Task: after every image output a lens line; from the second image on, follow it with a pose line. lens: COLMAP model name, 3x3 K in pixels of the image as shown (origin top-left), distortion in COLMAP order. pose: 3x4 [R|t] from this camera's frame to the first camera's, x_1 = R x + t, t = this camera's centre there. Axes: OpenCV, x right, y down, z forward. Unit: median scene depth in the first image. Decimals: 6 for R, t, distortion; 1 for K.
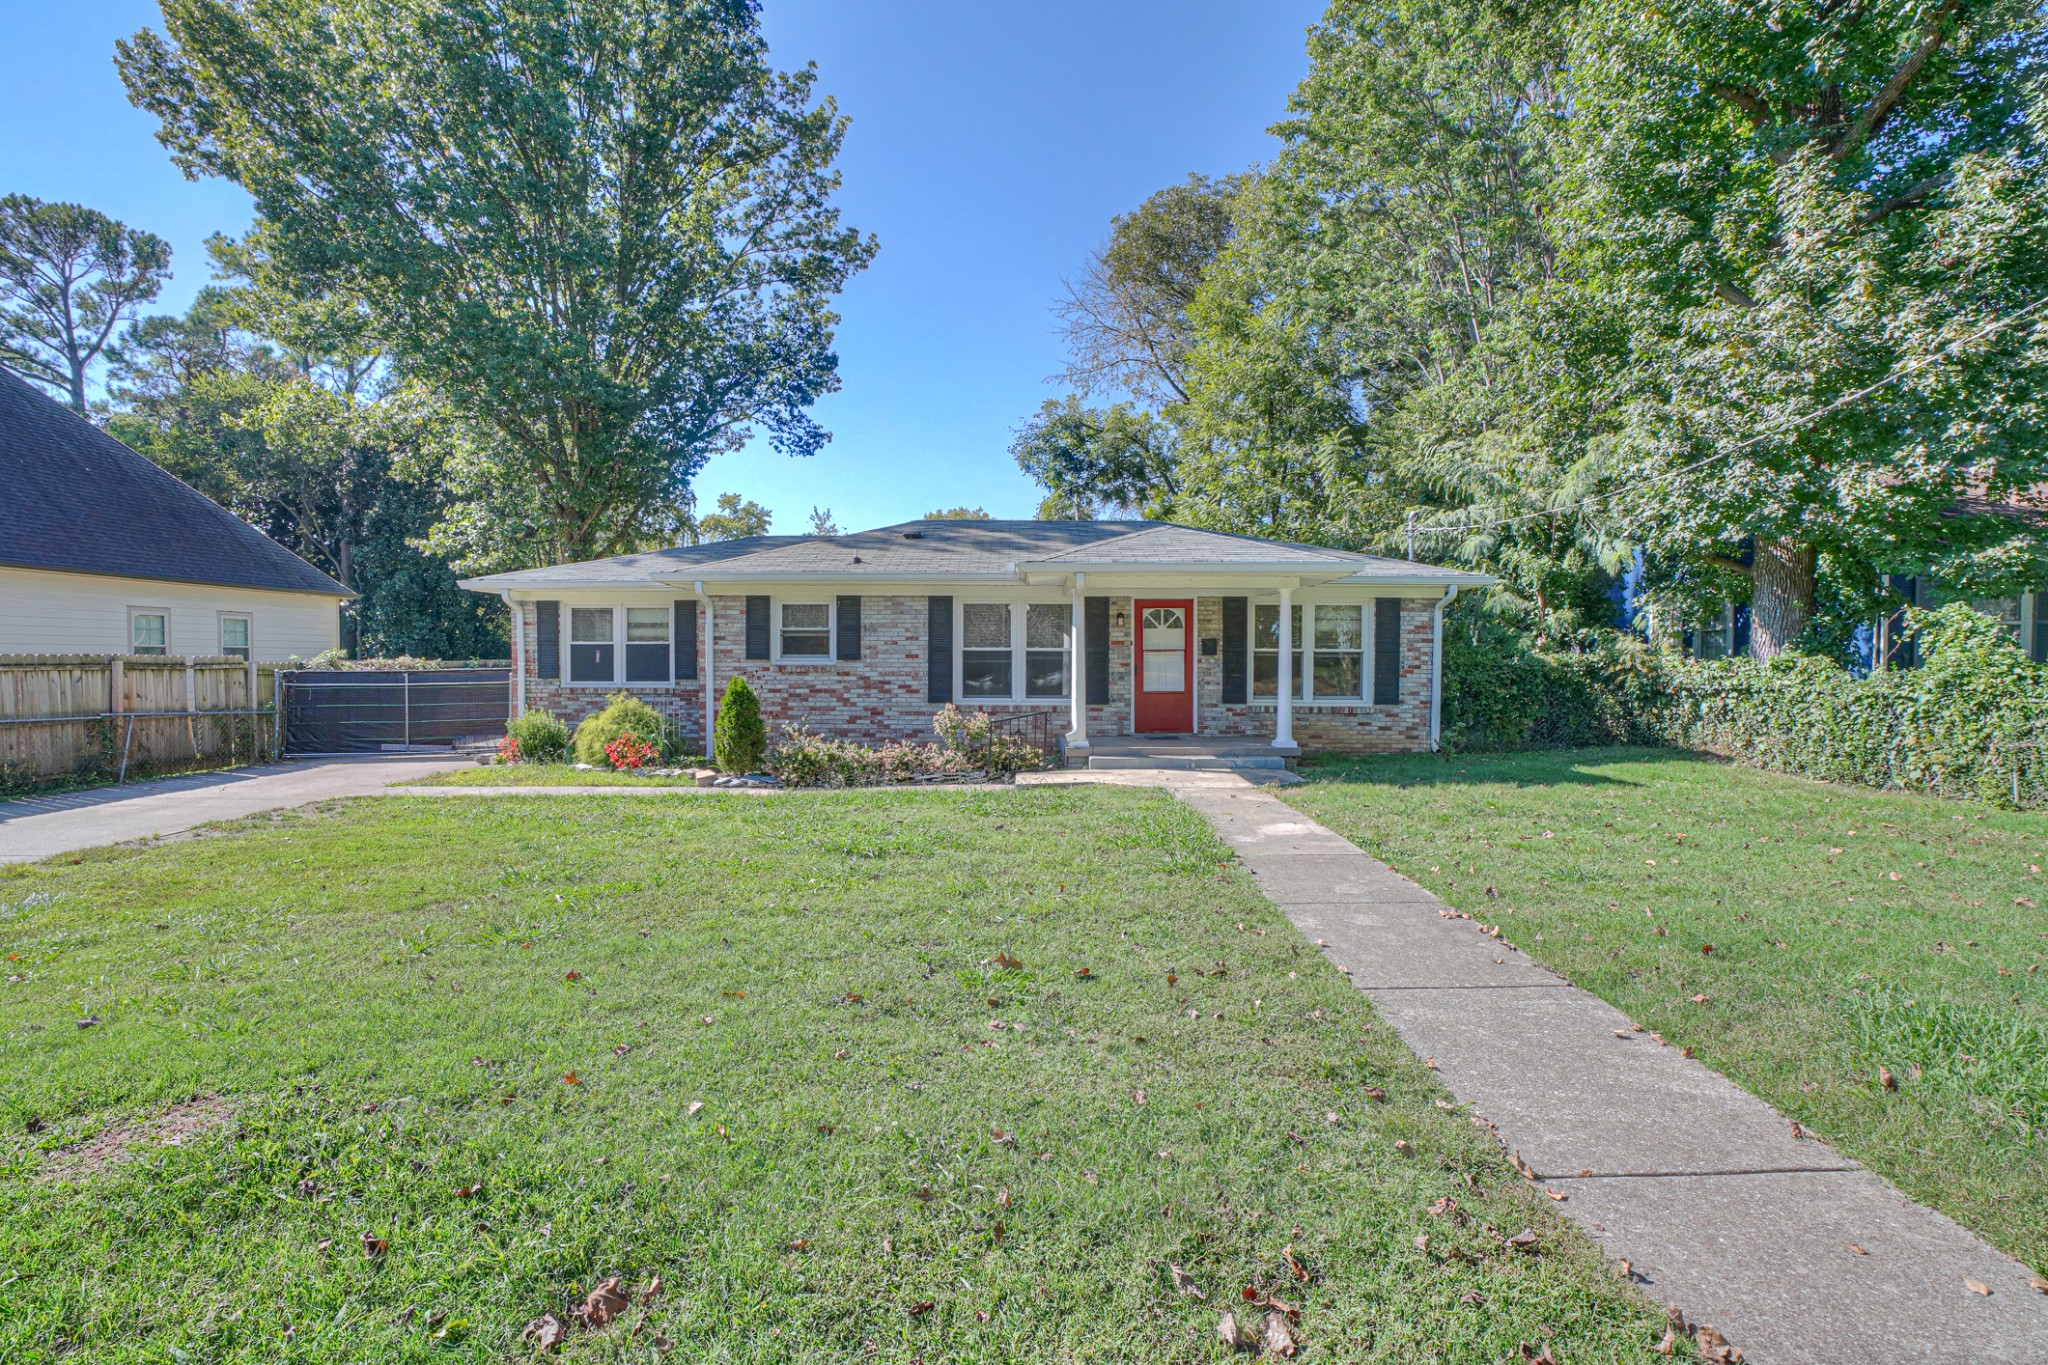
lens RADIAL K [[963.8, 0, 1024.0], [0, 963.8, 682.5], [0, 0, 1]] dist [-0.036809, 0.000869]
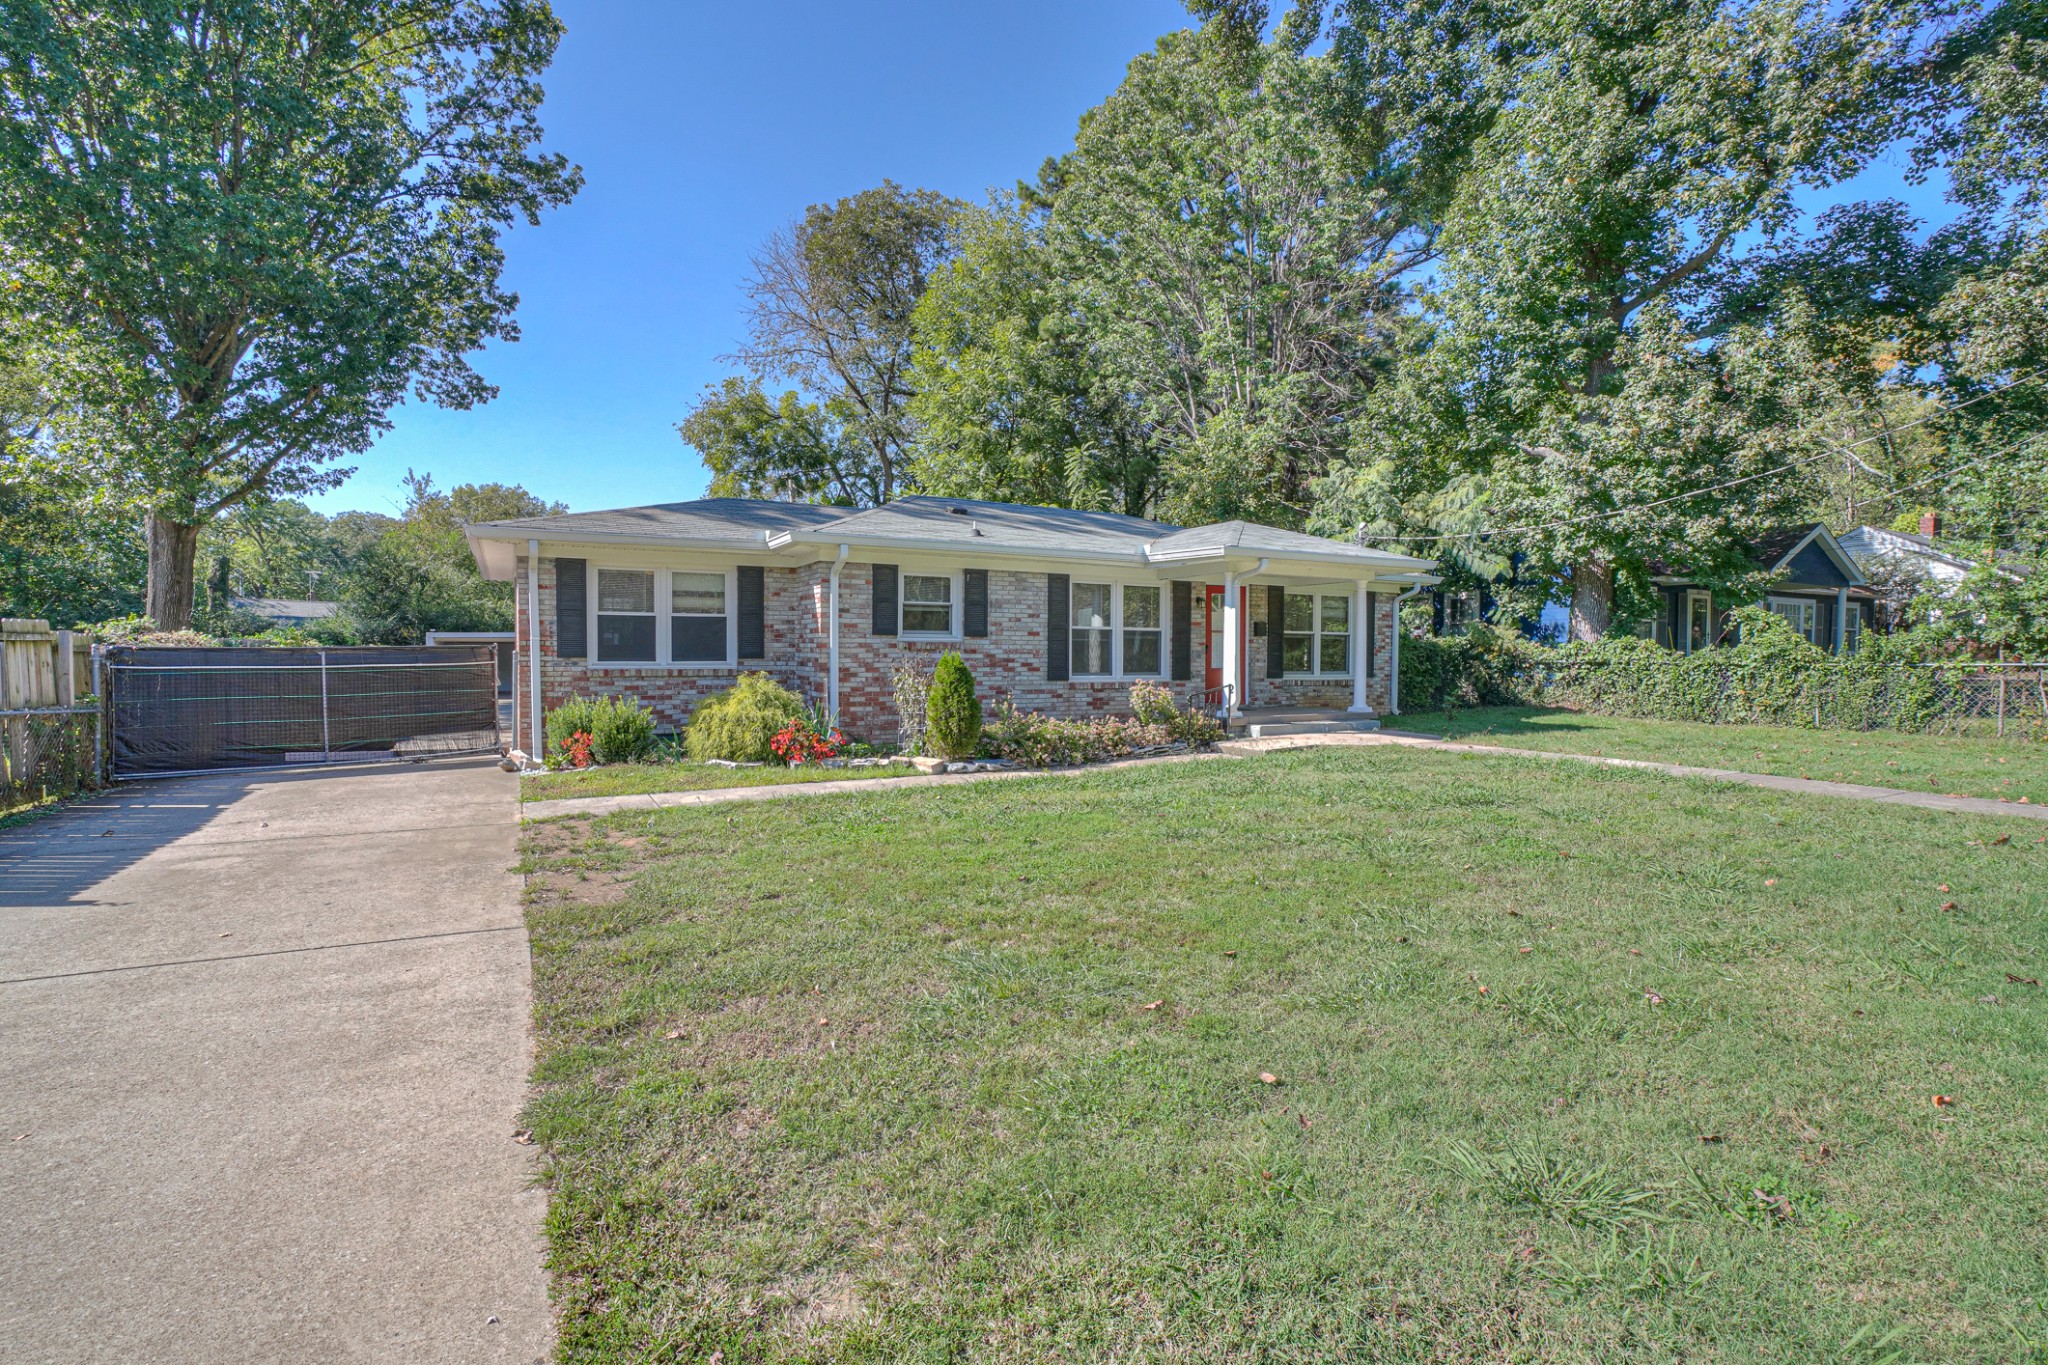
lens RADIAL K [[926.0, 0, 1024.0], [0, 926.0, 682.5], [0, 0, 1]] dist [-0.038525, 0.000316]
pose [[0.873325, -0.013254, 0.486958, -0.584507], [0.009814, 0.999906, 0.009615, 0.013428], [-0.487040, -0.003618, 0.873372, 0.175256]]
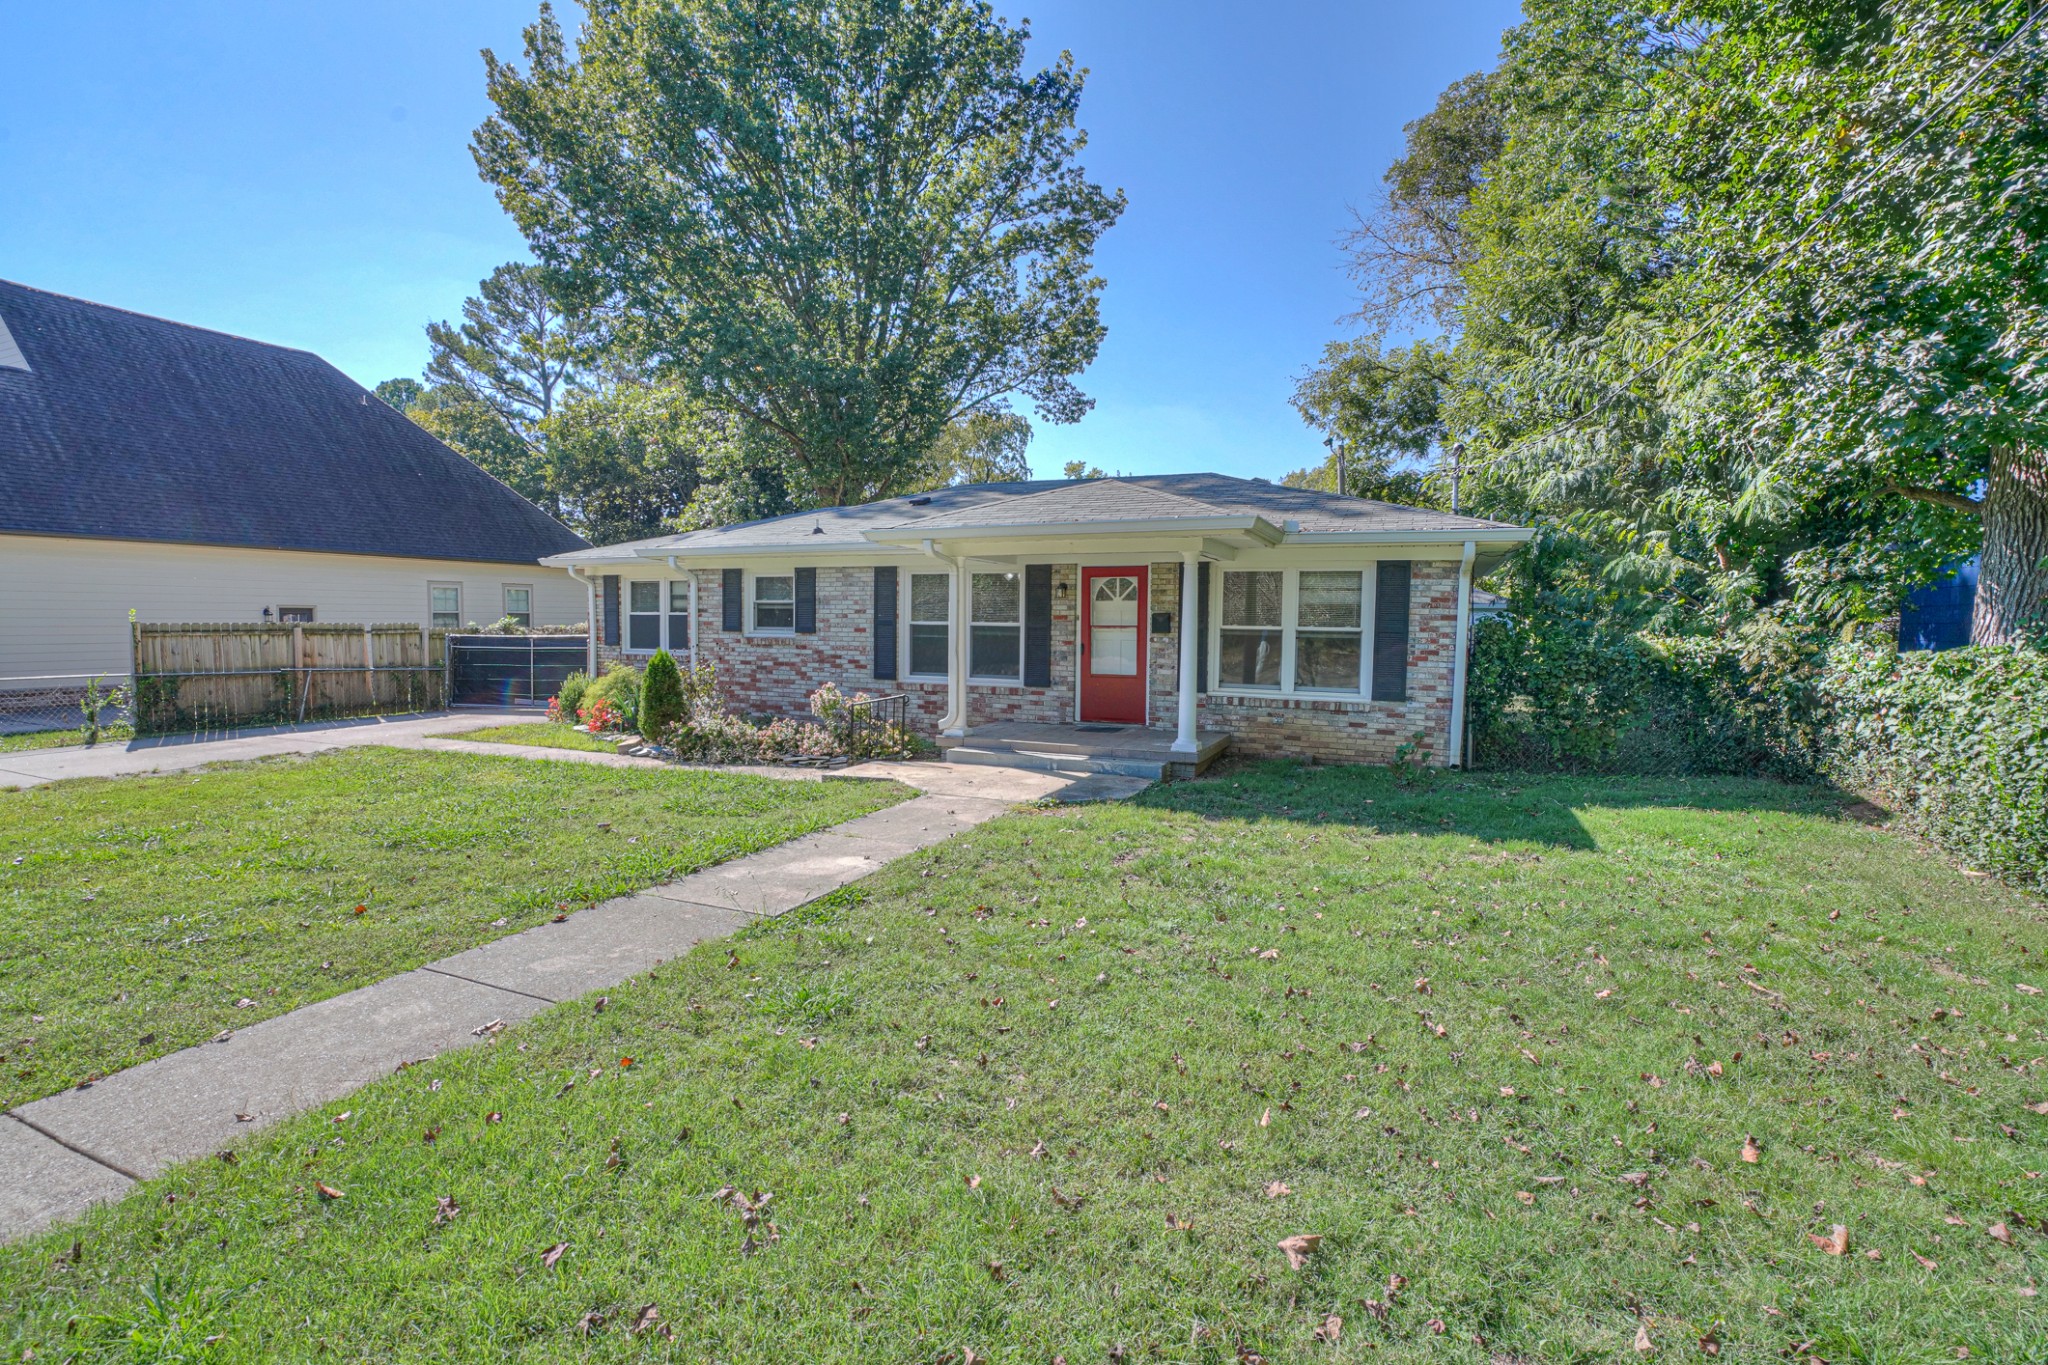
lens RADIAL K [[943.2, 0, 1024.6], [0, 943.2, 690.8], [0, 0, 1]] dist [-0.039578, 0.000242]
pose [[0.919819, 0.037381, -0.390559, 0.400703], [-0.018140, 0.998438, 0.052840, -0.019277], [0.391924, -0.041519, 0.919060, 0.199780]]
